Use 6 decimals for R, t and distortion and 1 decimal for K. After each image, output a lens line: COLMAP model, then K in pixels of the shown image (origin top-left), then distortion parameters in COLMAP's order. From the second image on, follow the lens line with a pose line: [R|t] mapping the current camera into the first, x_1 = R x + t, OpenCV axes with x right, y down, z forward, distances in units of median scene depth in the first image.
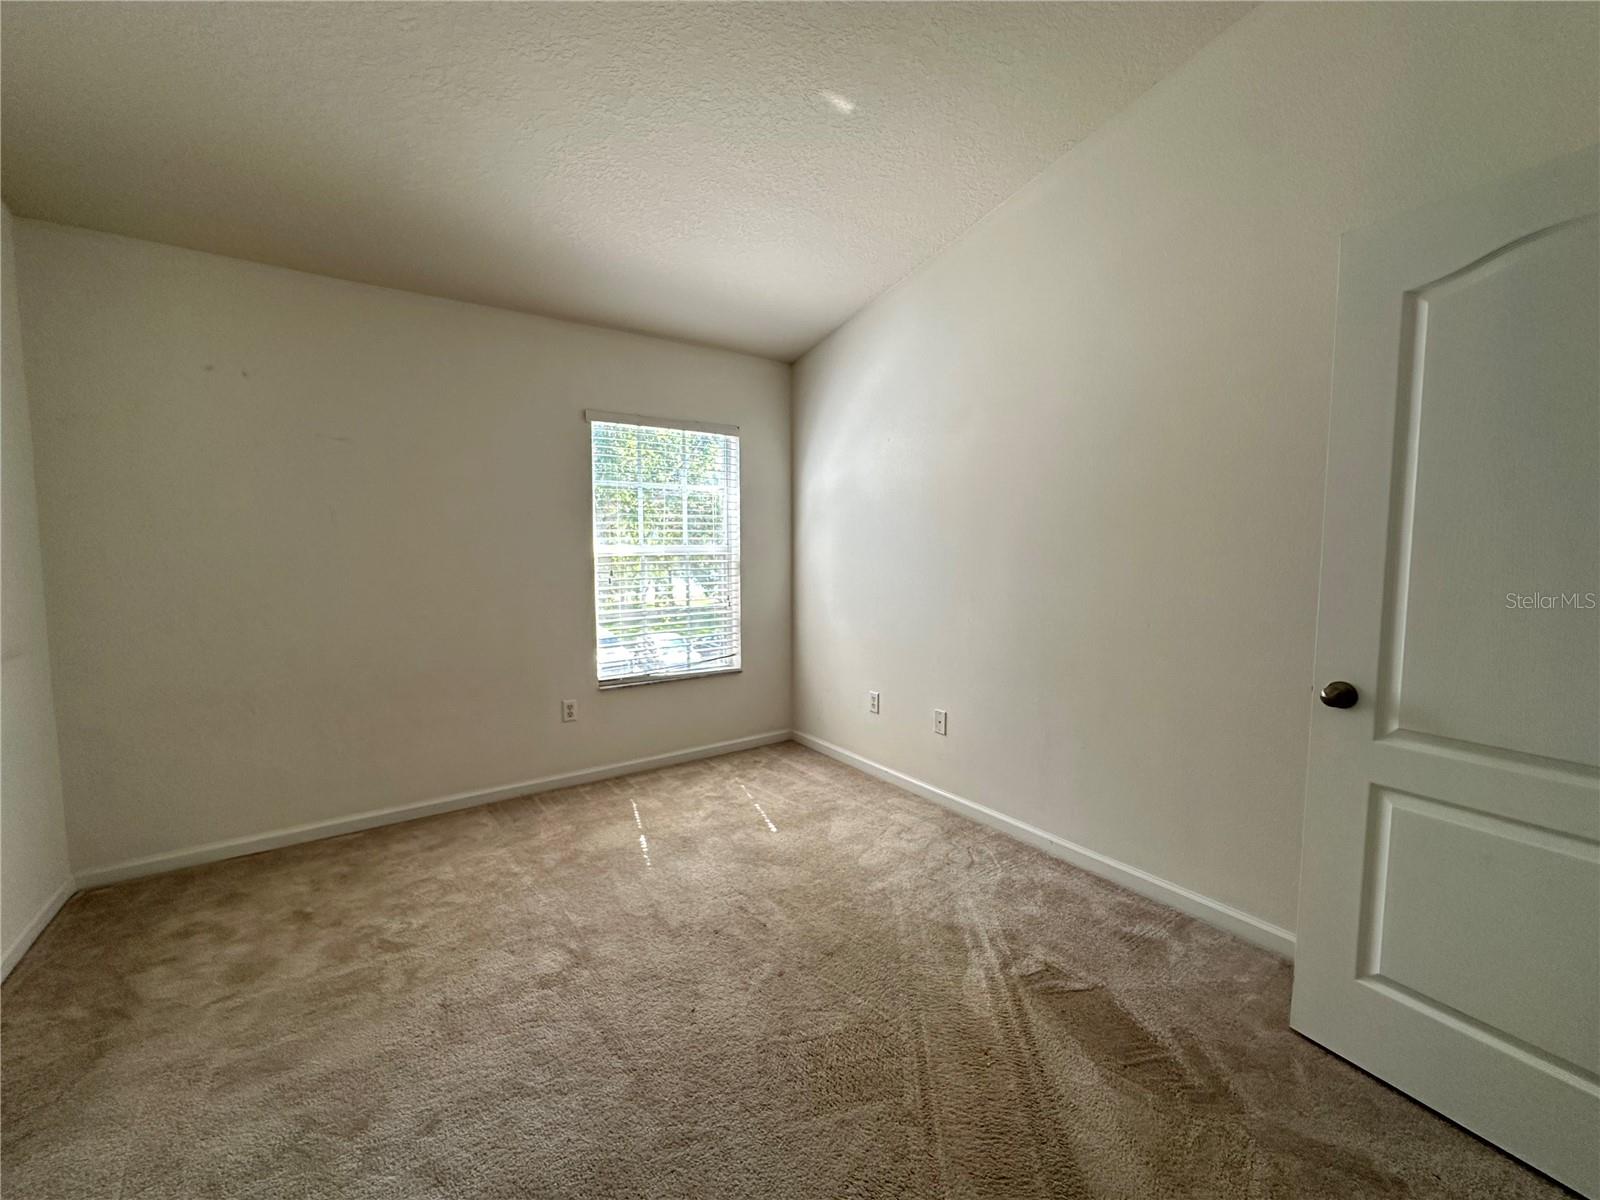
lens RADIAL K [[648.7, 0, 799.7], [0, 648.7, 592.8], [0, 0, 1]] dist [0.002198, 0.000335]
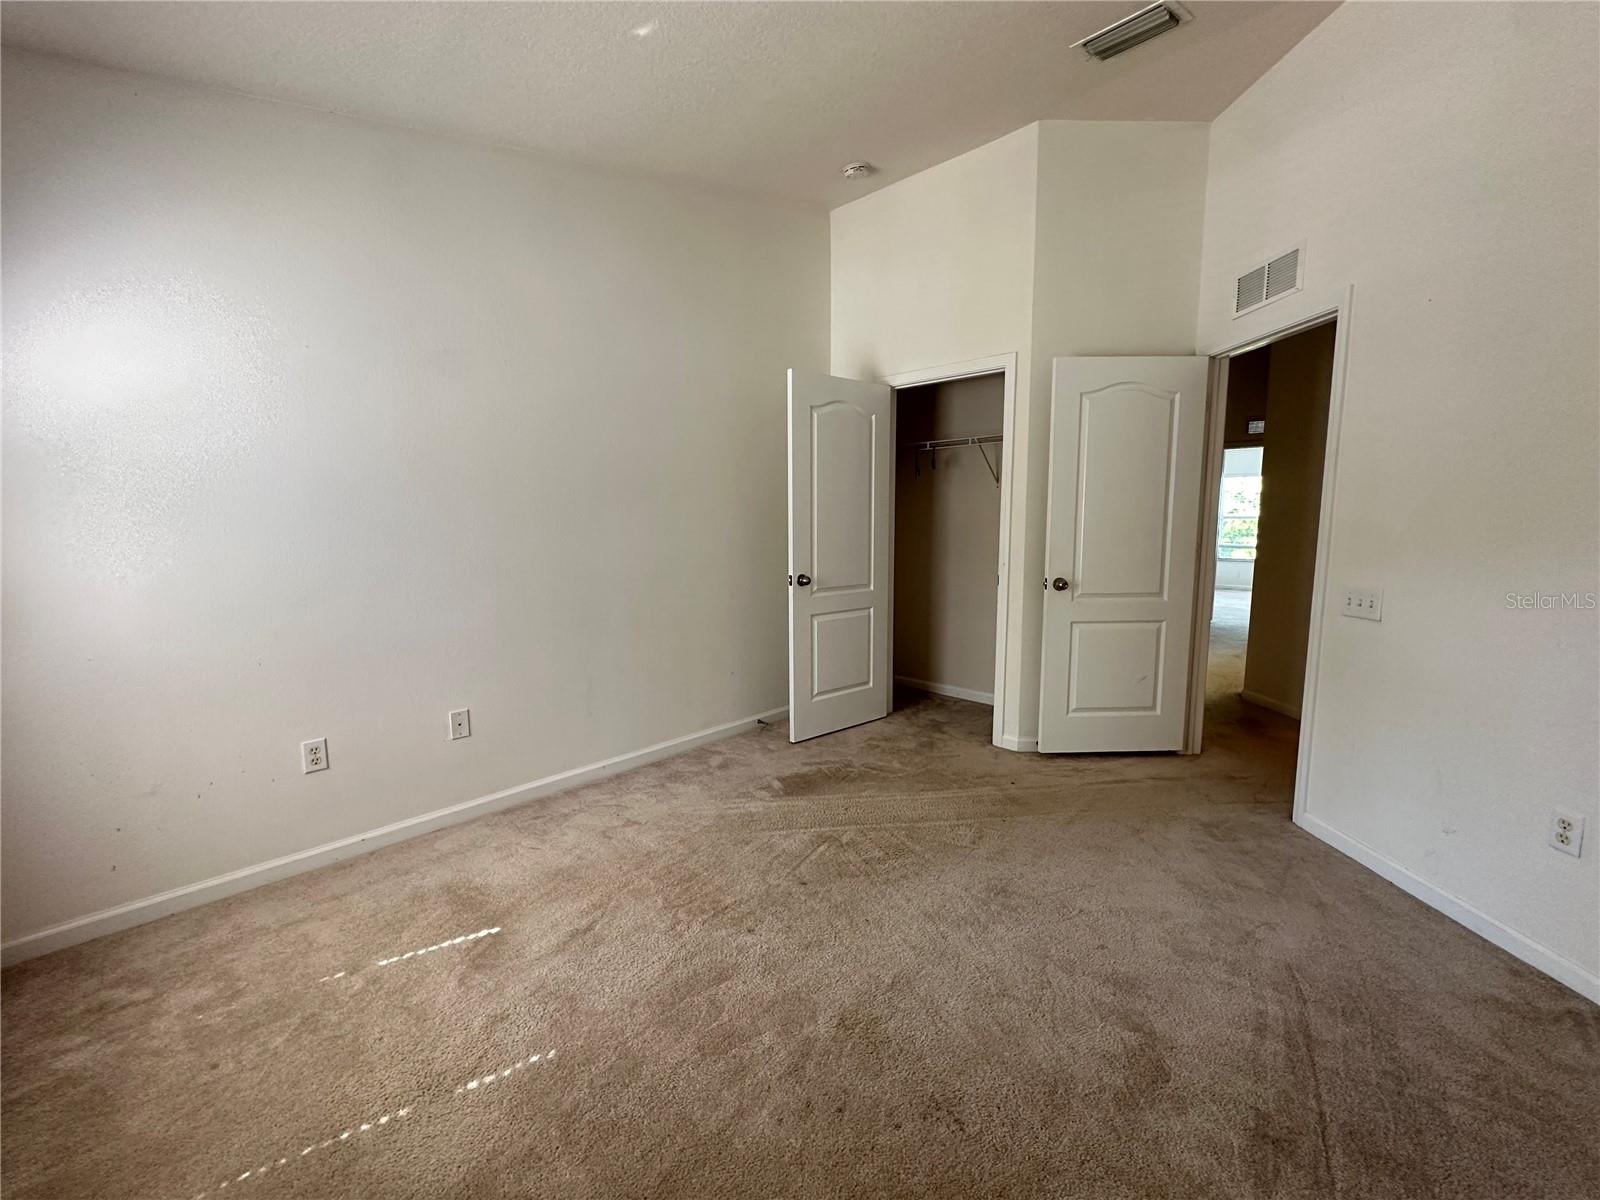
lens RADIAL K [[638.5, 0, 778.3], [0, 638.5, 595.7], [0, 0, 1]] dist [0.000742, 0.000021]
pose [[-0.171744, -0.117525, 0.978106, -0.726596], [0.077442, 0.988175, 0.132332, -0.048122], [-0.982093, 0.098474, -0.160612, 0.806081]]
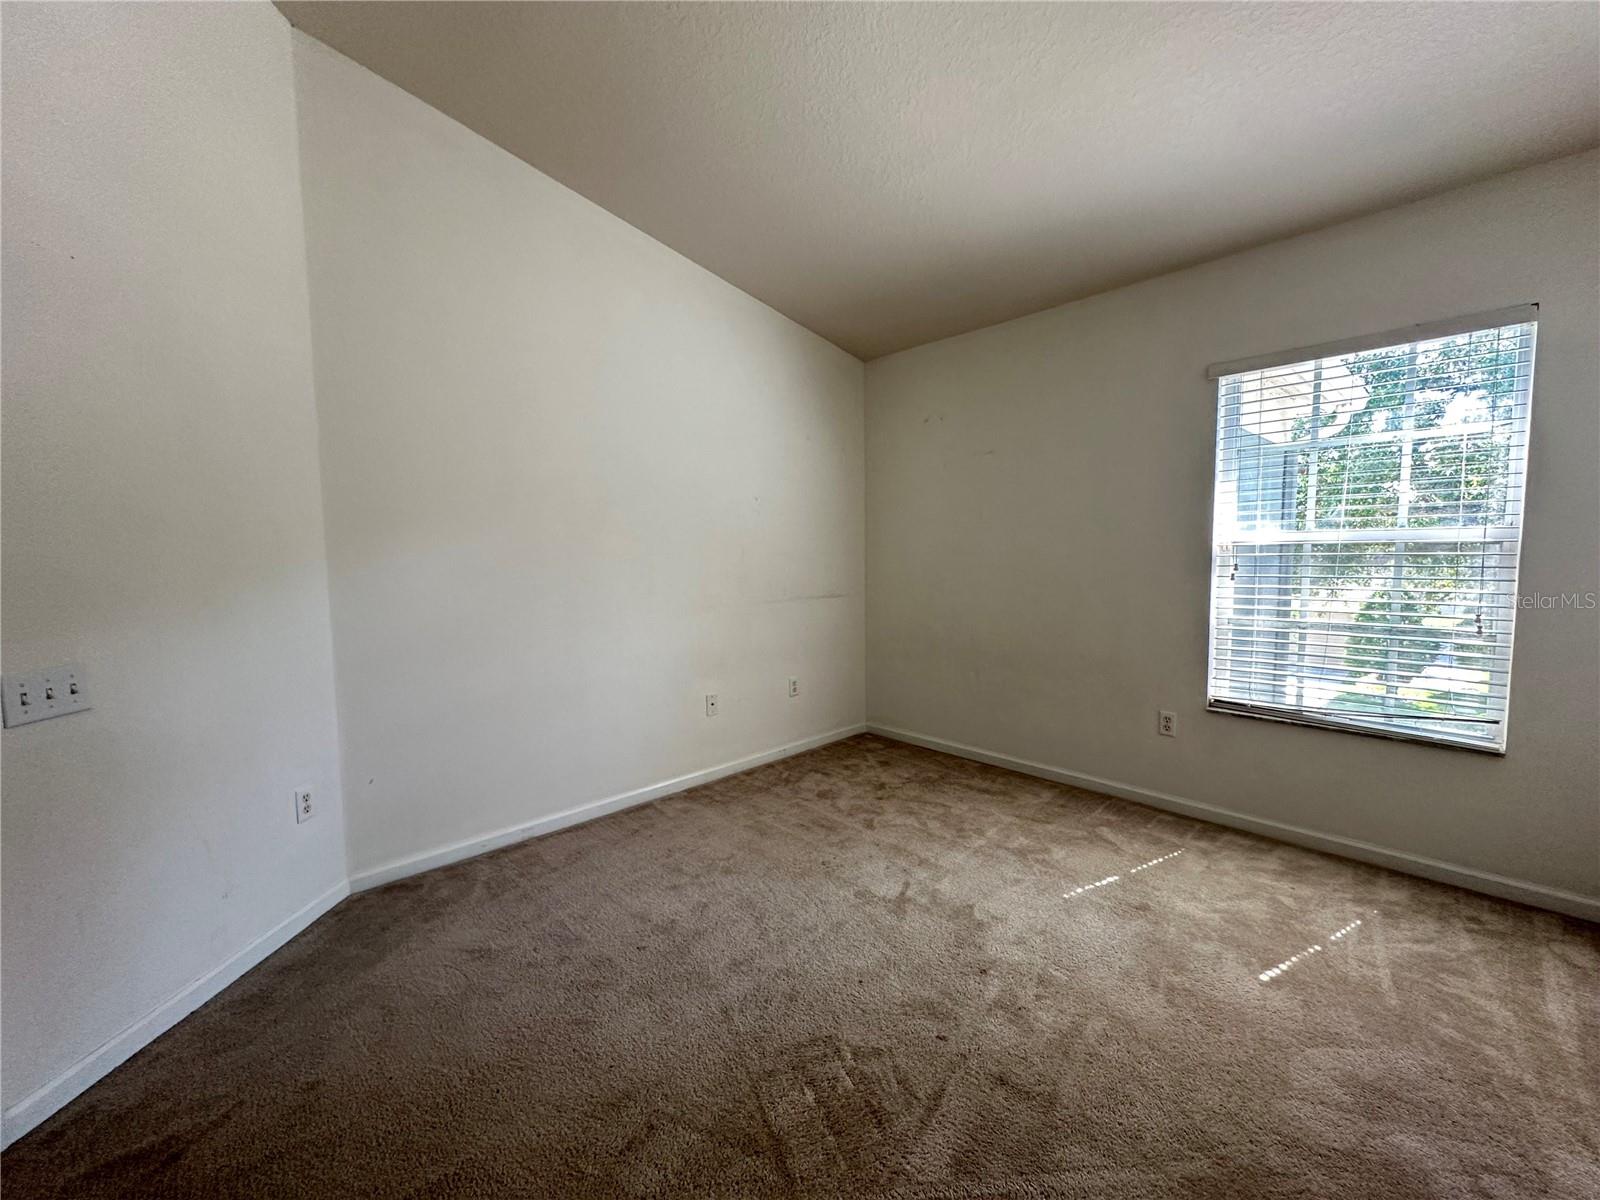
lens RADIAL K [[657.0, 0, 800.0], [0, 657.0, 600.0], [0, 0, 1]] dist [0.000060, -0.000079]
pose [[0.137786, 0.083902, -0.986902, 0.515611], [-0.059568, 0.995304, 0.076300, -0.023664], [0.988669, 0.048275, 0.142136, 0.462574]]
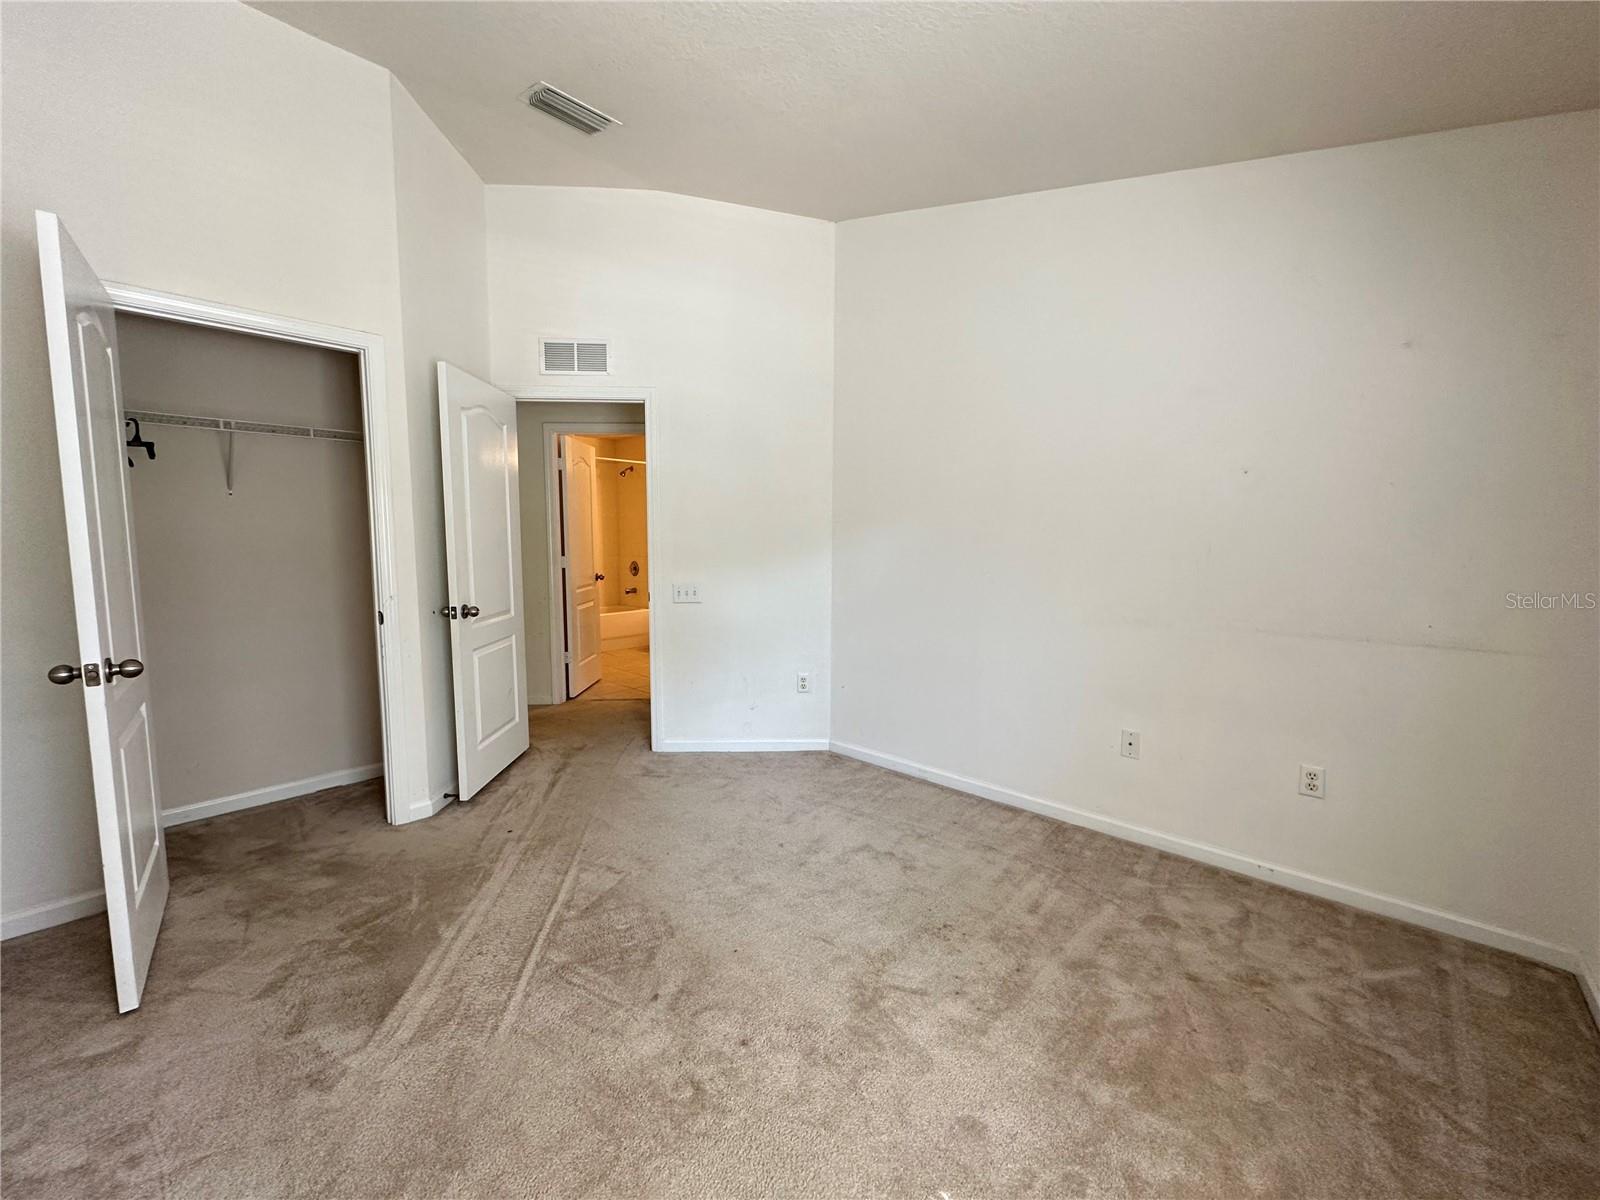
lens RADIAL K [[657.0, 0, 800.0], [0, 657.0, 600.0], [0, 0, 1]] dist [0.000060, -0.000079]
pose [[-0.980519, 0.019315, -0.195474, -0.031734], [-0.015477, 0.984463, 0.174907, -0.094745], [0.195815, 0.174525, -0.964986, 1.269450]]
